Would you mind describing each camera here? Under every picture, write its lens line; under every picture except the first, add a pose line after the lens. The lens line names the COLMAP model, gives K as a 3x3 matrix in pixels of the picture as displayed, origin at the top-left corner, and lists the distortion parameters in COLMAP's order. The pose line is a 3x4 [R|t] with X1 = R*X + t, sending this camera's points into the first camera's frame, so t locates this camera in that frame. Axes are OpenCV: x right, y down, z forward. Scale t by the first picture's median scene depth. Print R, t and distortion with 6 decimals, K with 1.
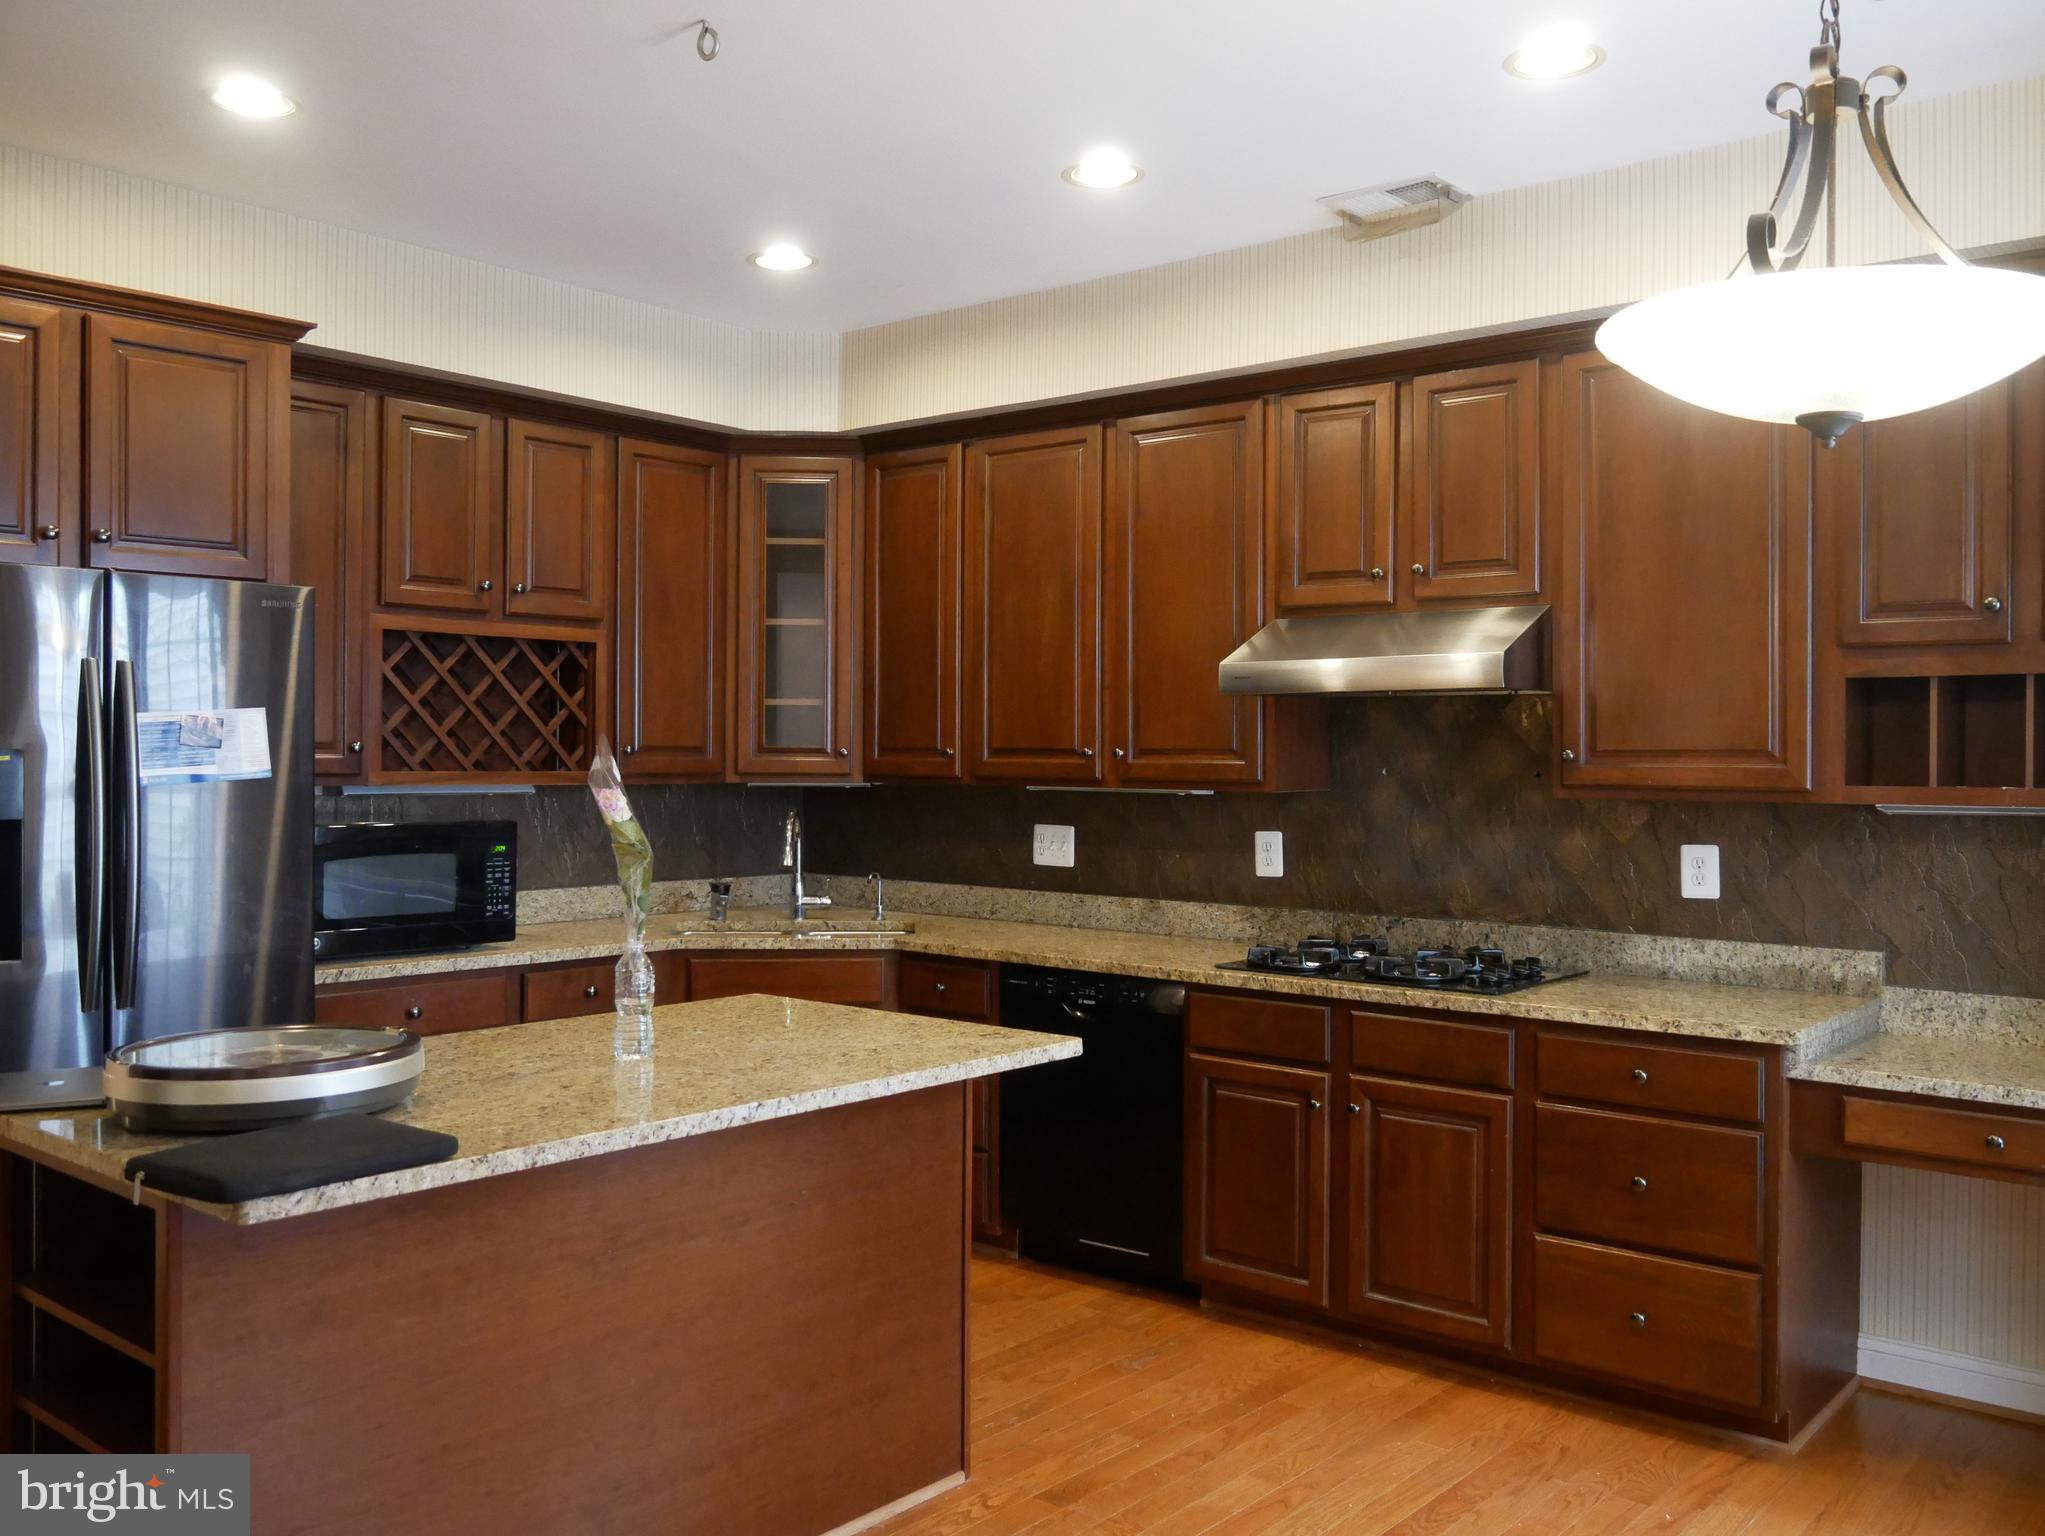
lens RADIAL K [[1746.8, 0, 1025.4], [0, 1746.8, 751.4], [0, 0, 1]] dist [-0.031380, 0.023097]
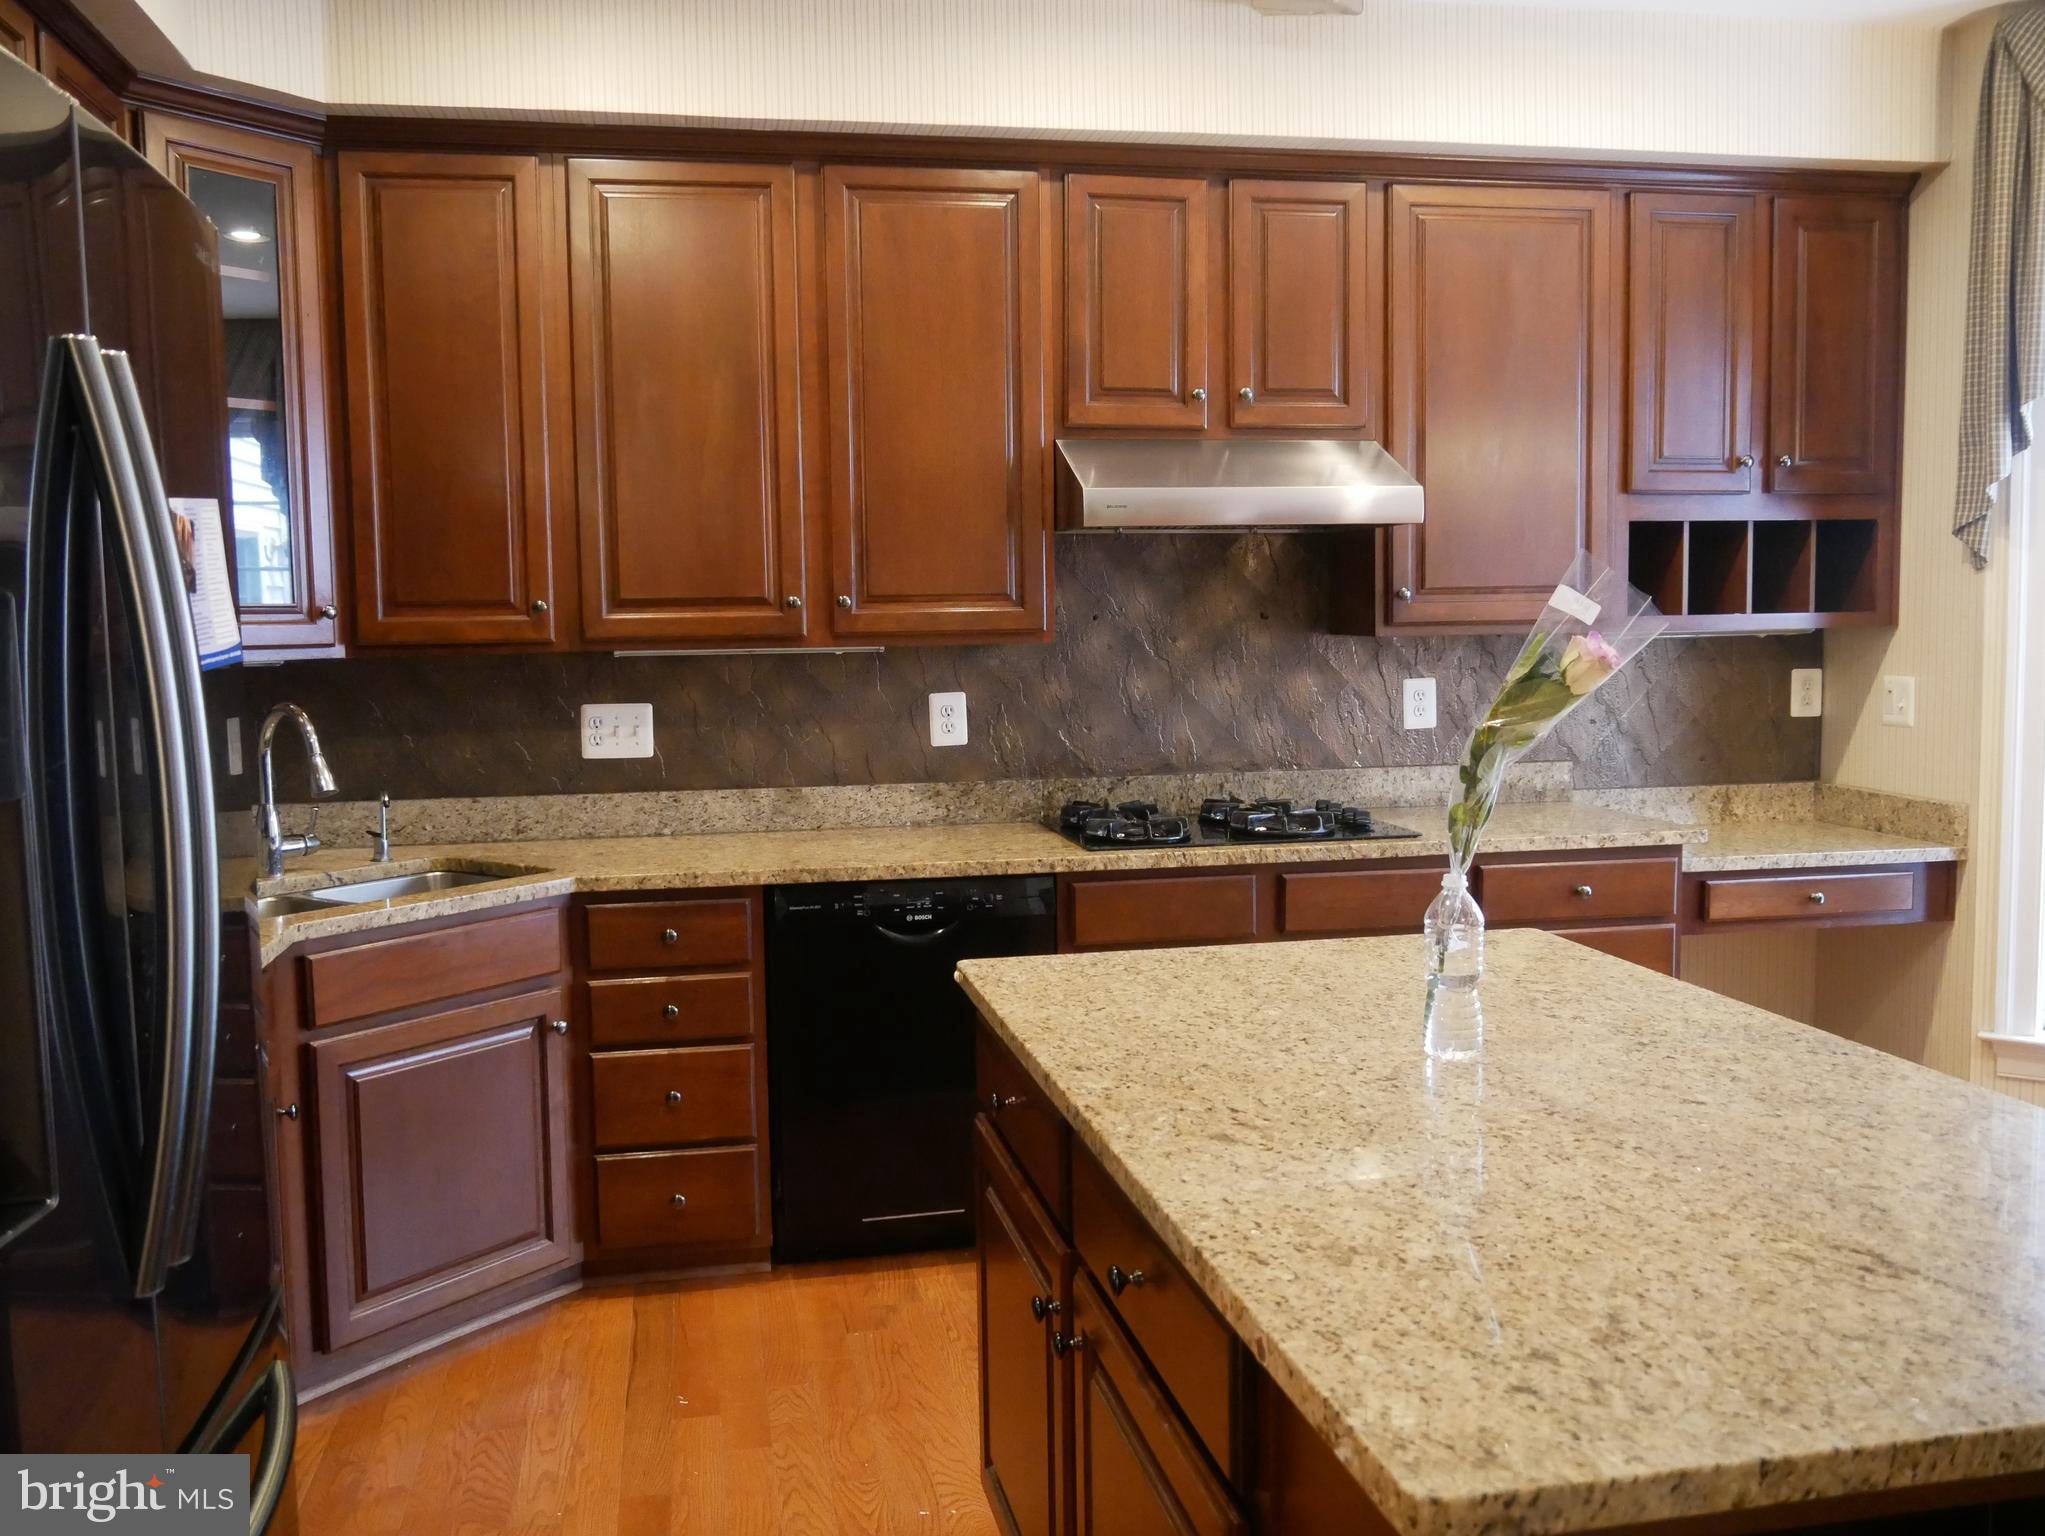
lens RADIAL K [[1746.8, 0, 1017.1], [0, 1746.8, 753.0], [0, 0, 1]] dist [-0.031380, 0.023097]
pose [[0.630112, -0.078728, 0.772503, -0.563827], [0.019467, 0.996136, 0.085640, 0.003283], [-0.776260, -0.038925, 0.629210, 0.496169]]
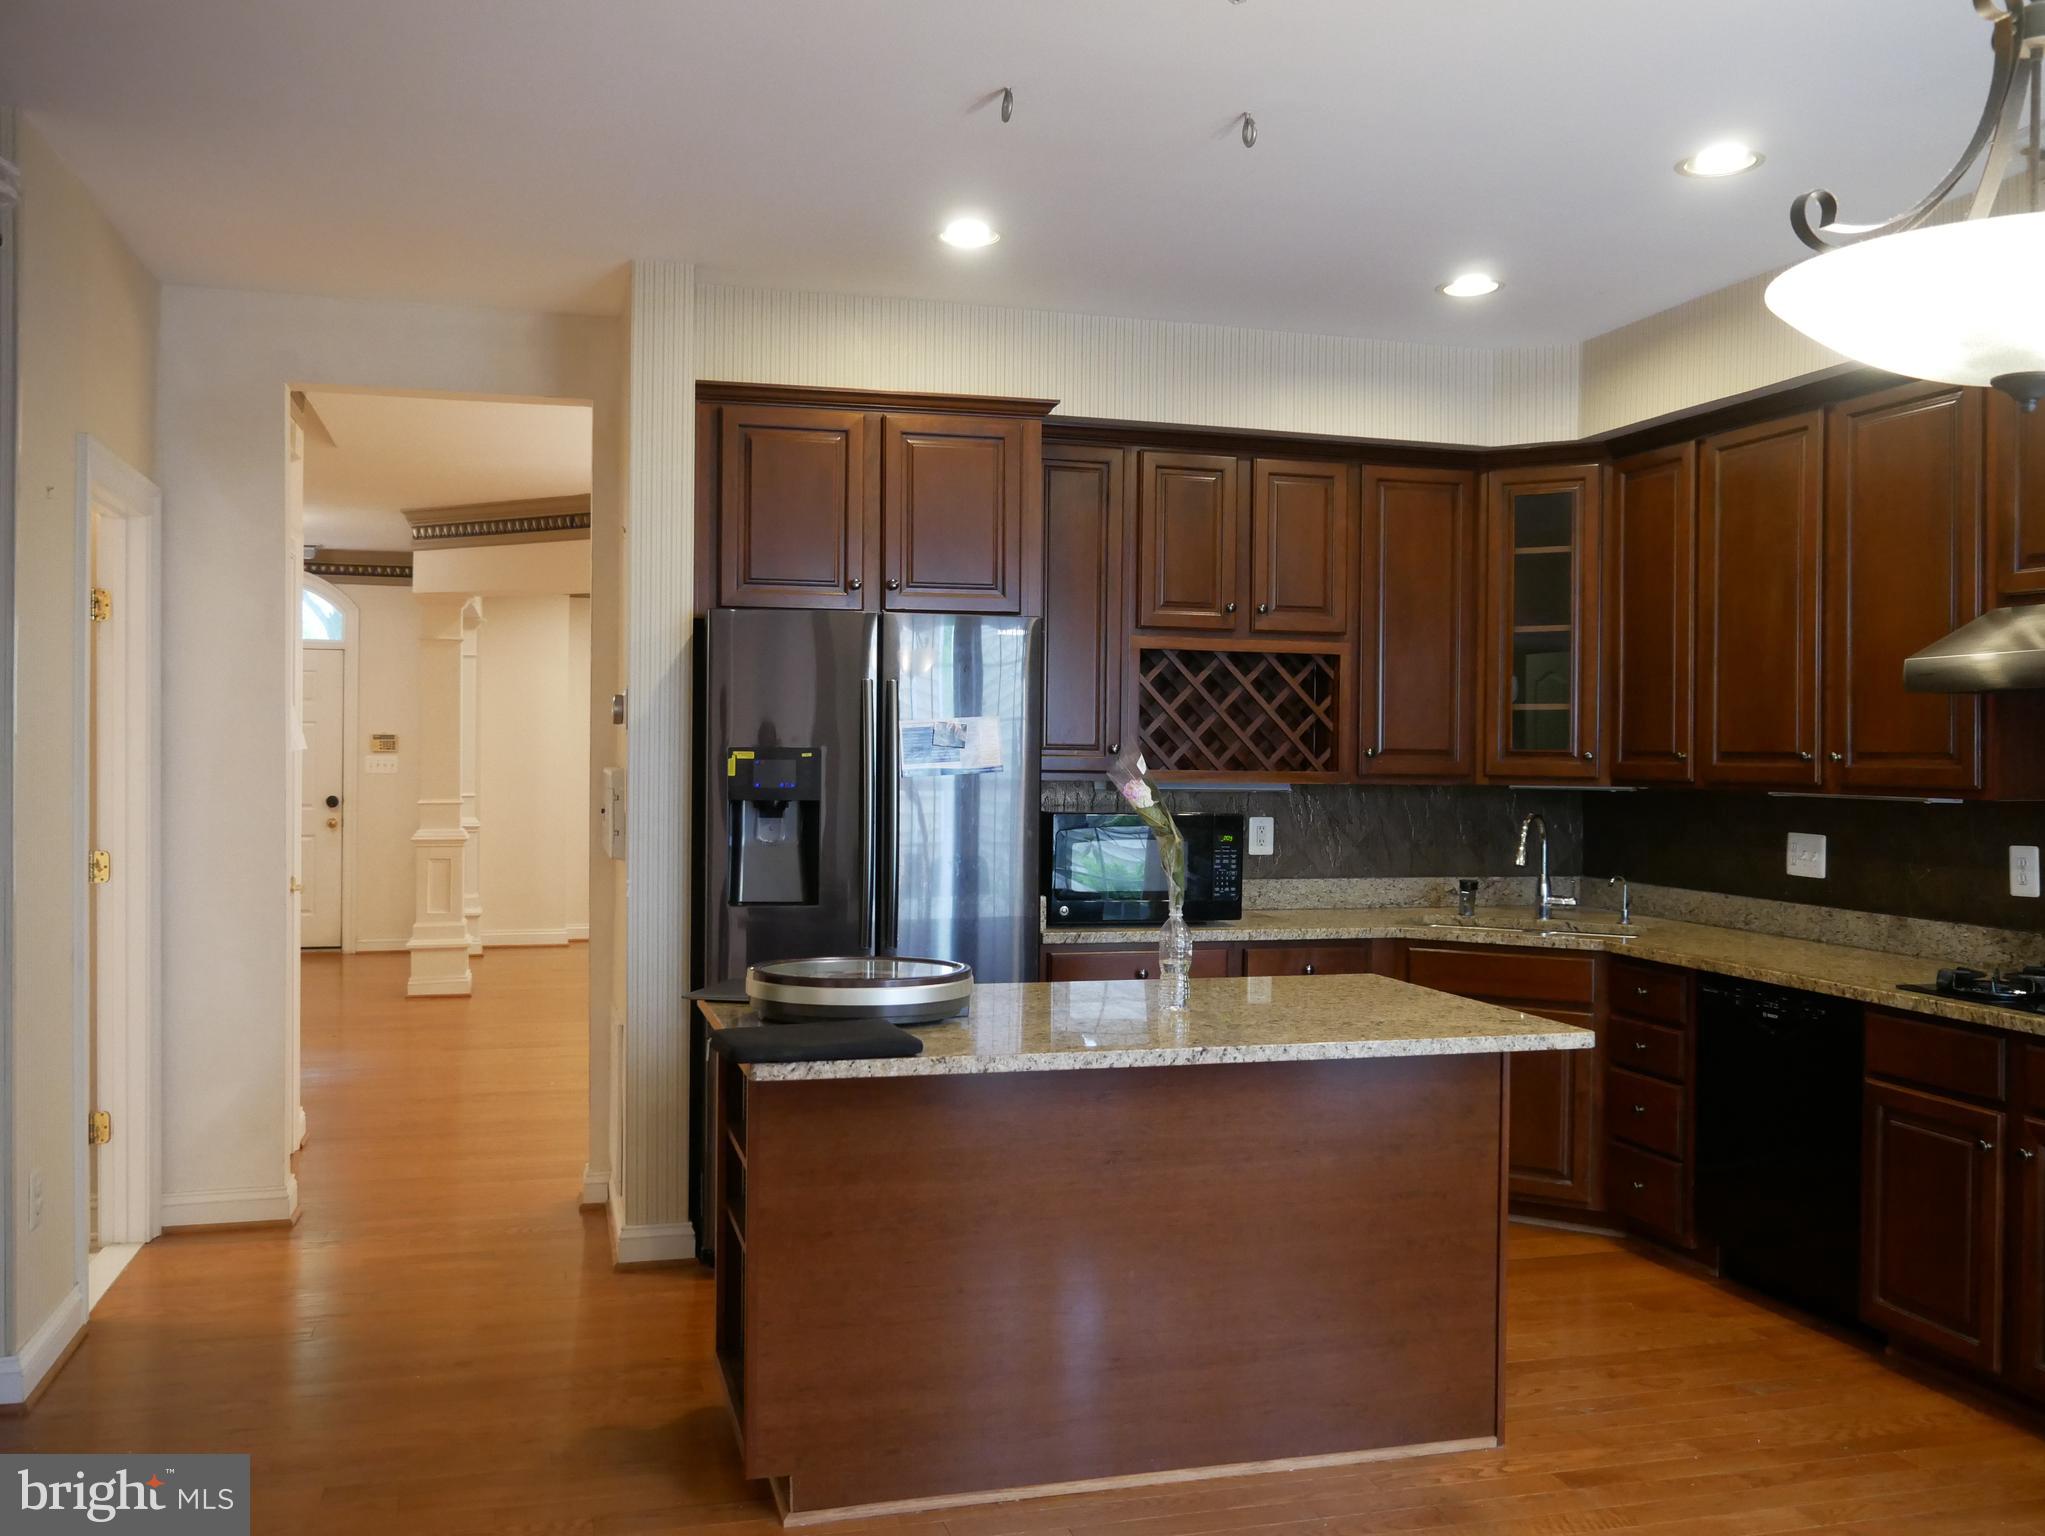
lens RADIAL K [[1746.8, 0, 1019.4], [0, 1746.8, 759.4], [0, 0, 1]] dist [-0.031380, 0.023097]
pose [[0.825589, 0.004655, -0.564253, 0.243172], [-0.005425, 0.999985, 0.000312, 0.004896], [0.564246, 0.002803, 0.825602, -0.021996]]
